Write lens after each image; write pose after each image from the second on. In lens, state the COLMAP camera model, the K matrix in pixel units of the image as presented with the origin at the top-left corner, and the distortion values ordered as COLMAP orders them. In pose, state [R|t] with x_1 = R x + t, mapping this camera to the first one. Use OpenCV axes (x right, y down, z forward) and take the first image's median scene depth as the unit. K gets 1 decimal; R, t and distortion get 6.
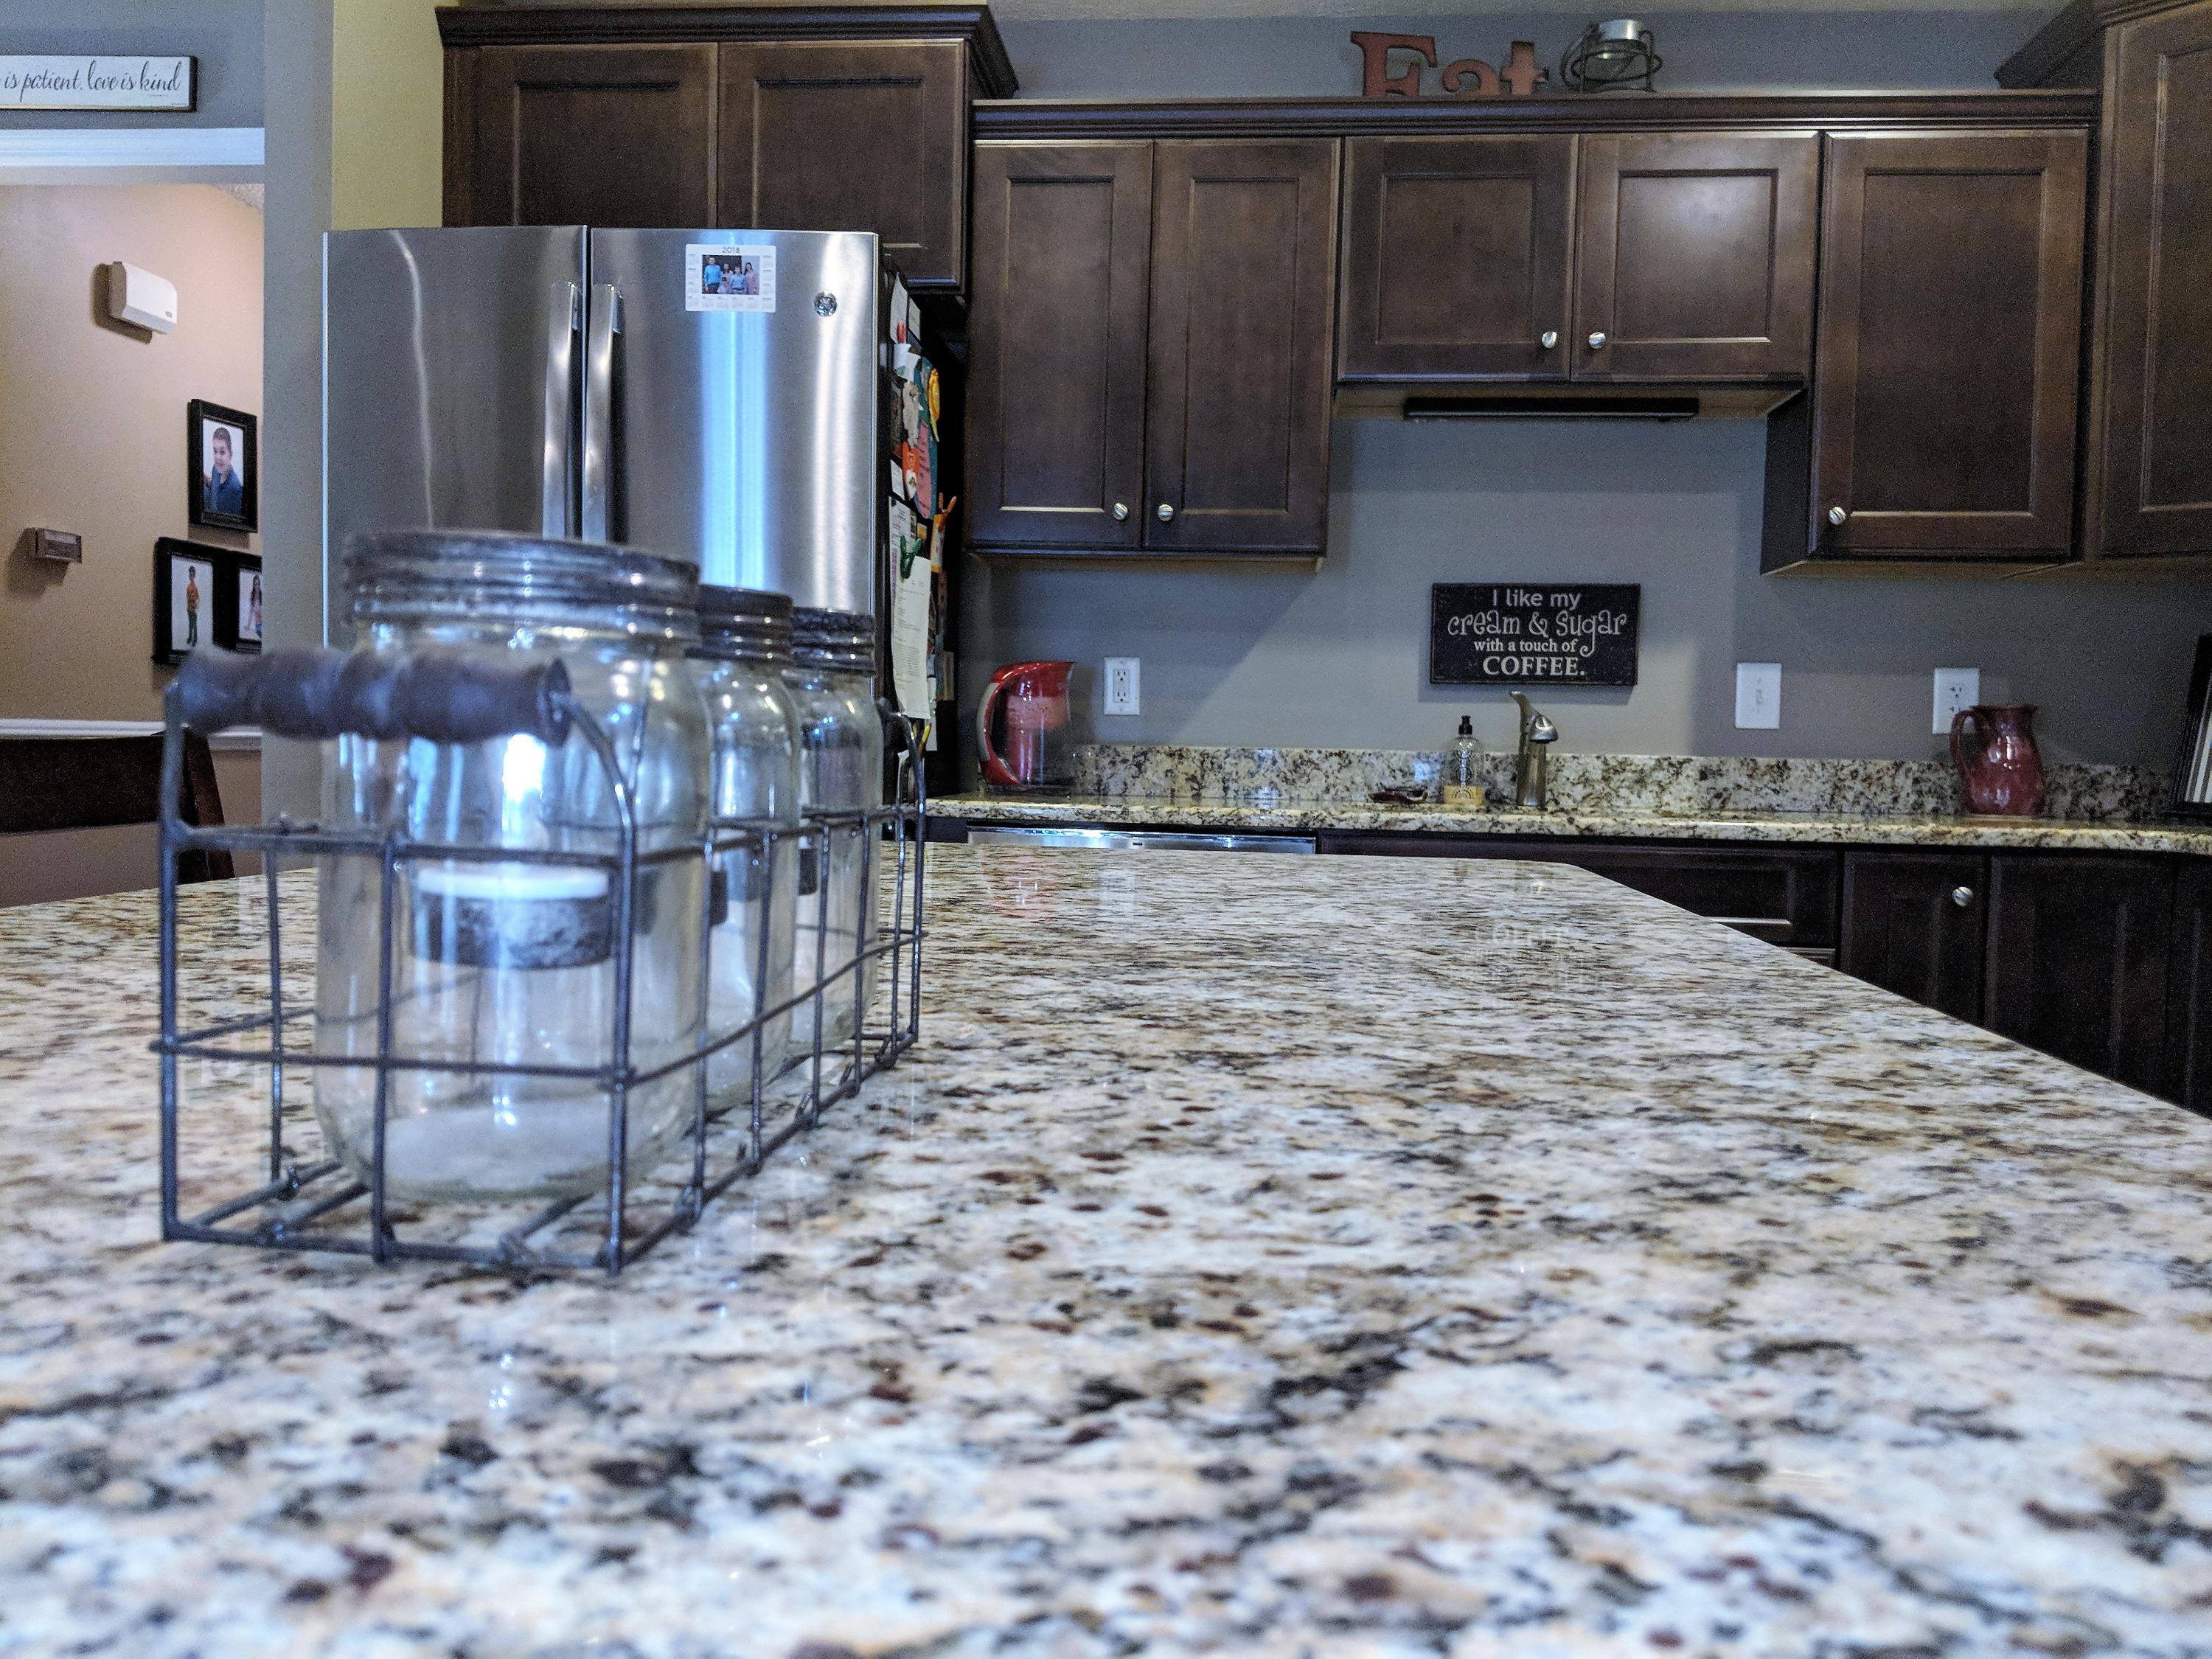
lens RADIAL K [[1769.7, 0, 1087.9], [0, 1769.7, 835.4], [0, 0, 1]] dist [0.073643, -0.147010]
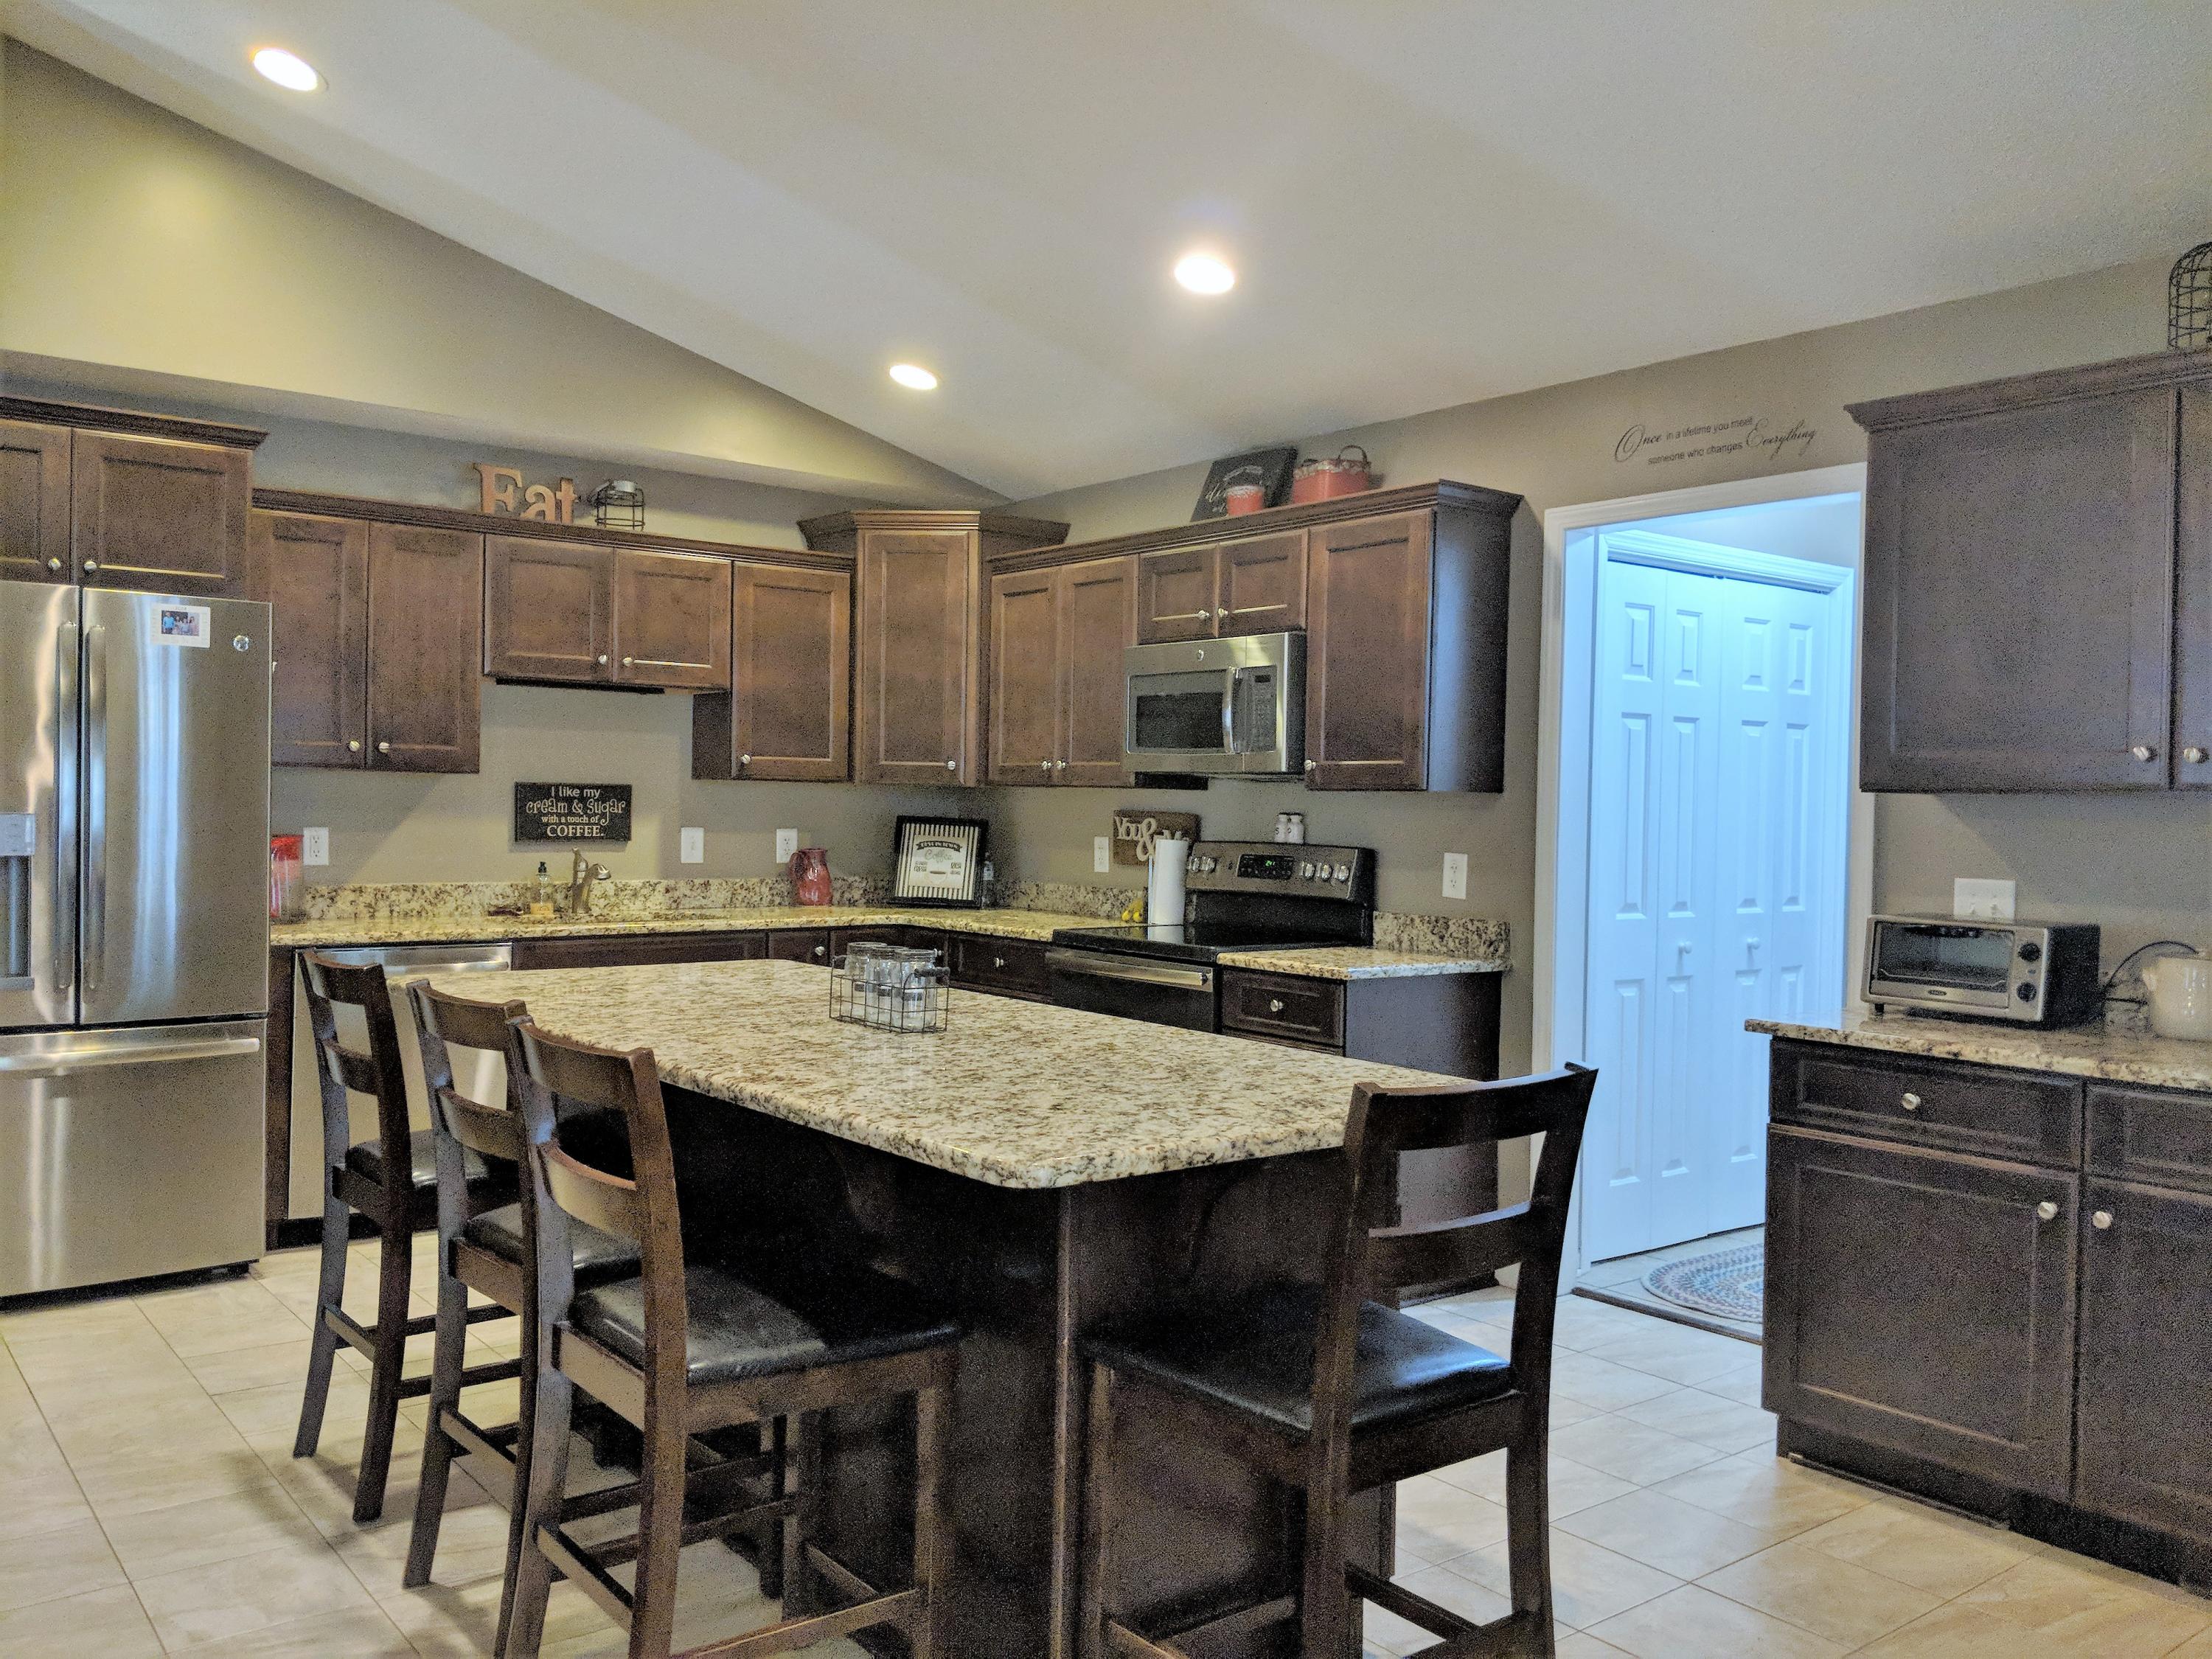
lens RADIAL K [[1769.7, 0, 1087.9], [0, 1769.7, 835.4], [0, 0, 1]] dist [0.073643, -0.147010]
pose [[0.728242, -0.024234, 0.684891, -0.573119], [0.036242, 0.999338, -0.003176, -0.068173], [-0.684361, 0.027135, 0.728638, -0.599137]]
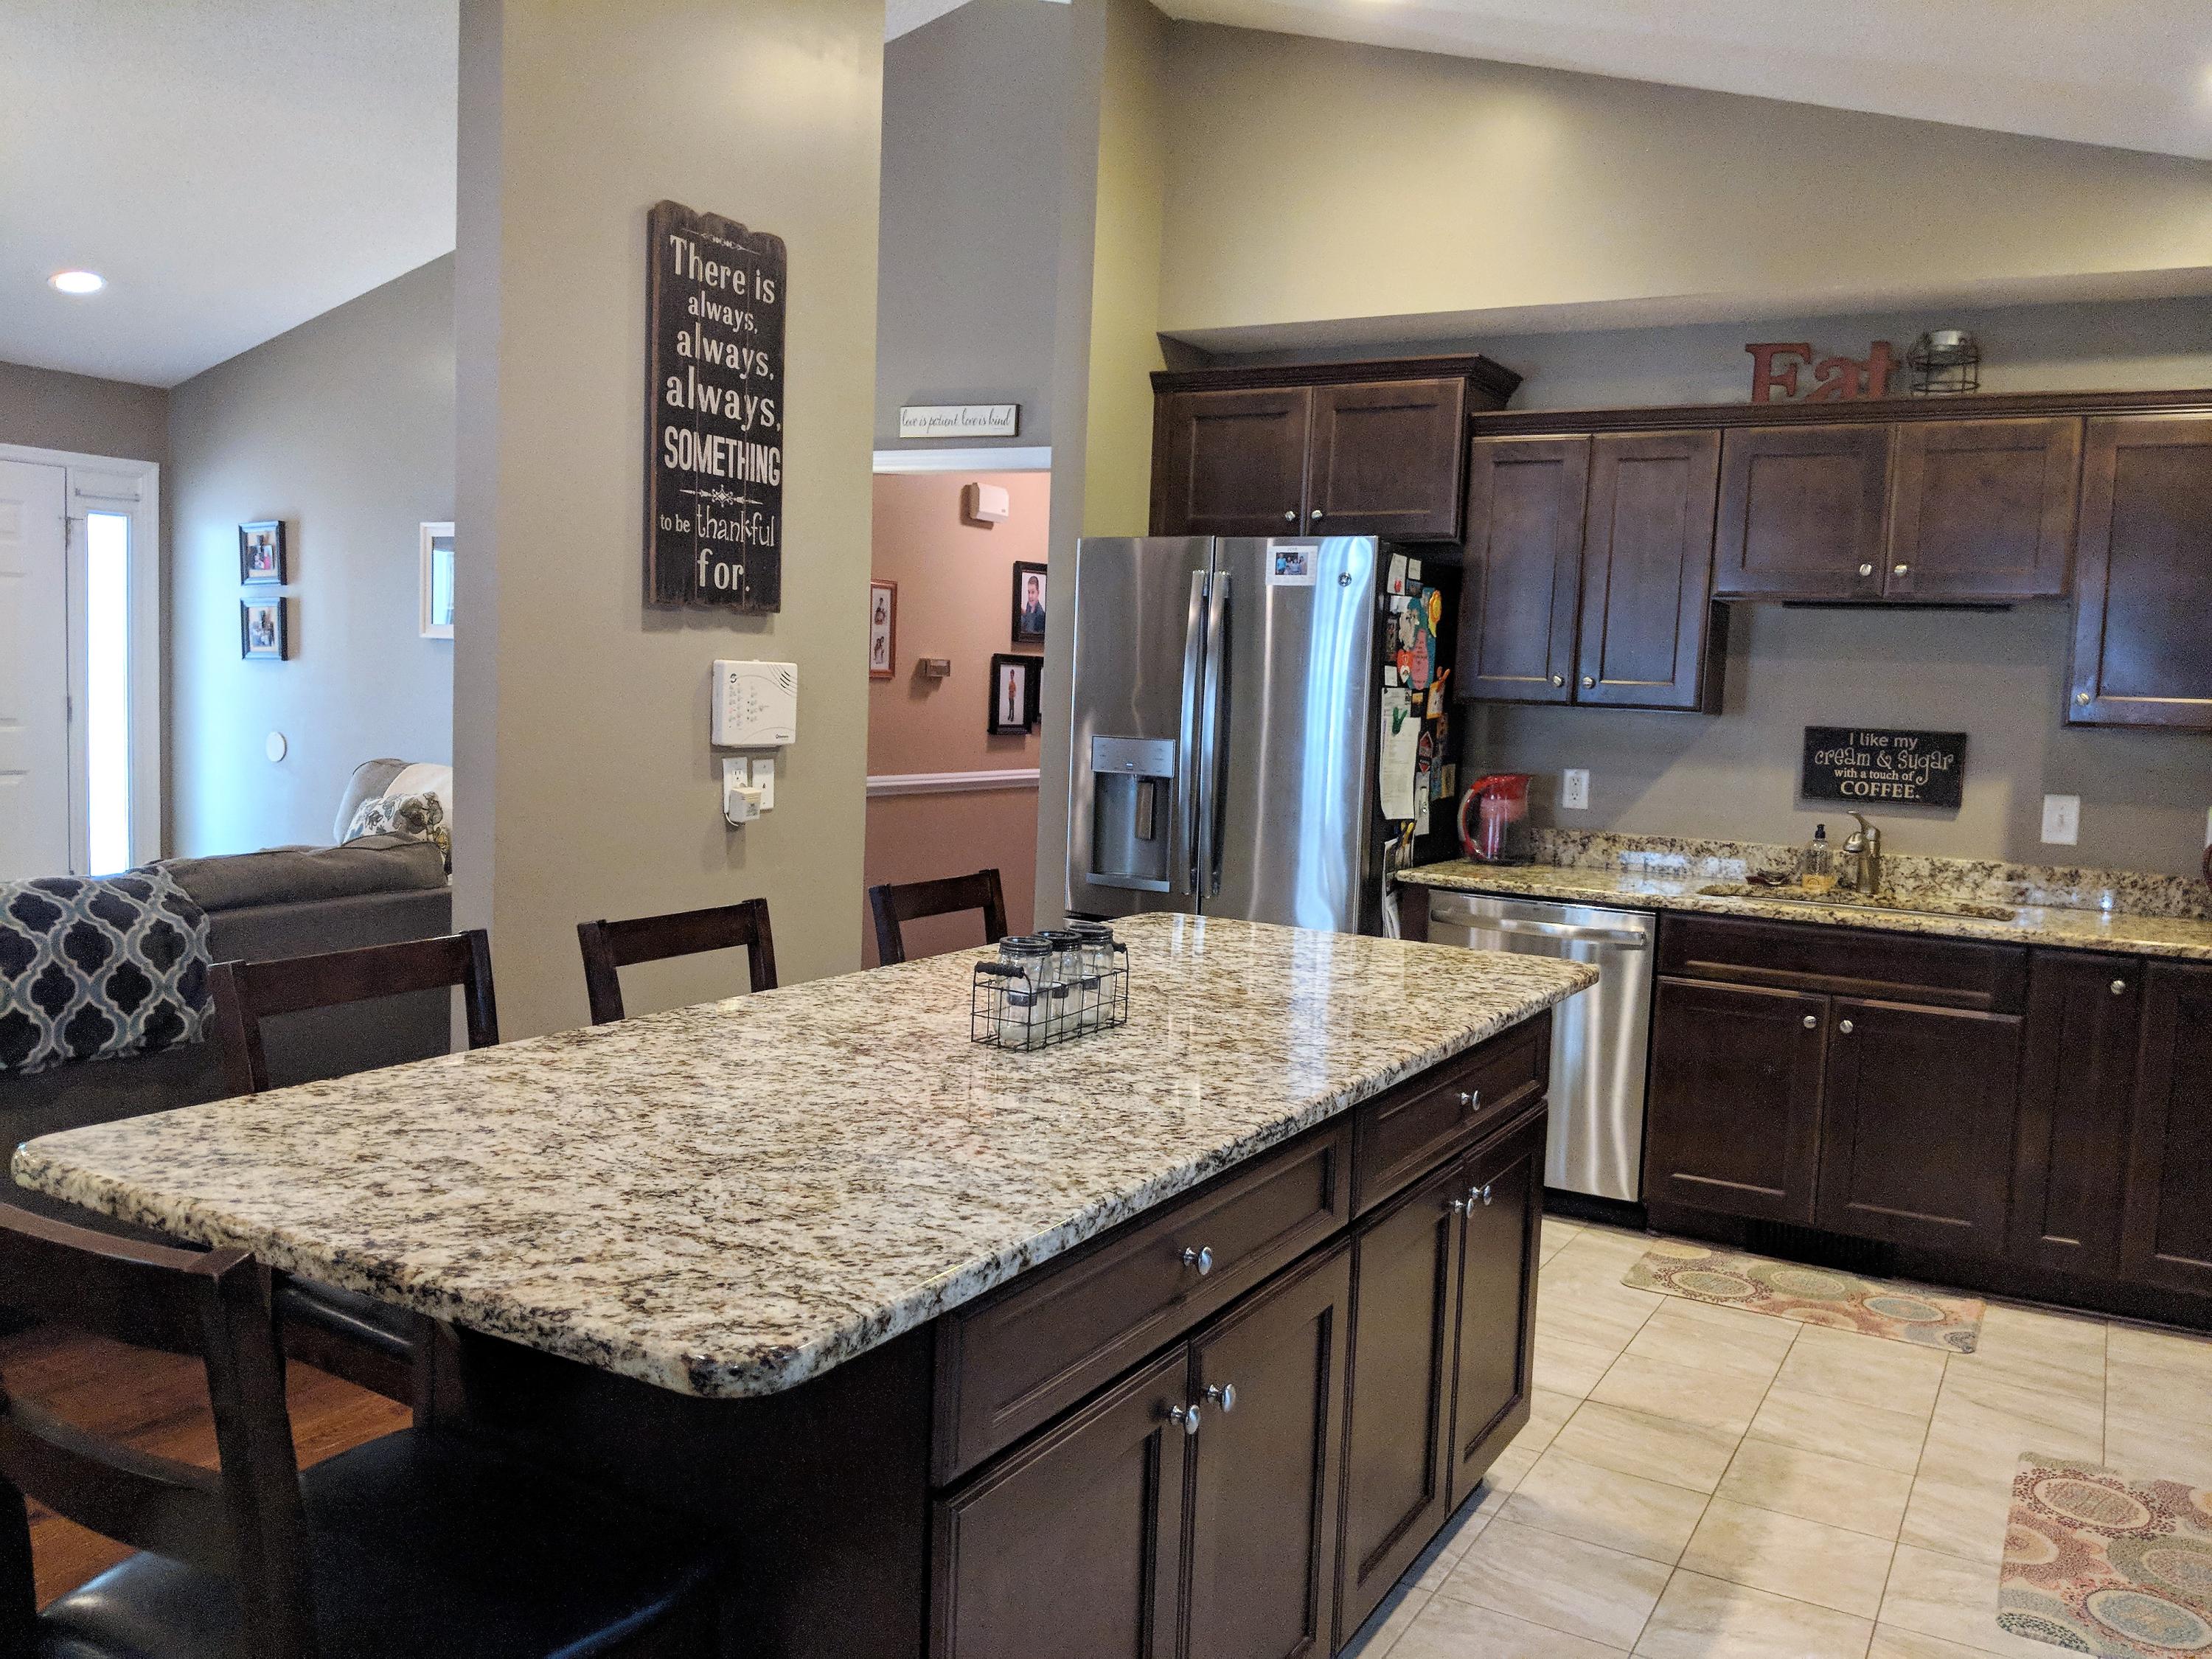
lens RADIAL K [[1769.7, 0, 1087.9], [0, 1769.7, 835.4], [0, 0, 1]] dist [0.073643, -0.147010]
pose [[0.909624, 0.049446, -0.412479, 0.267879], [-0.040086, 0.998705, 0.031321, -0.079585], [0.413494, -0.011955, 0.910428, -0.503119]]
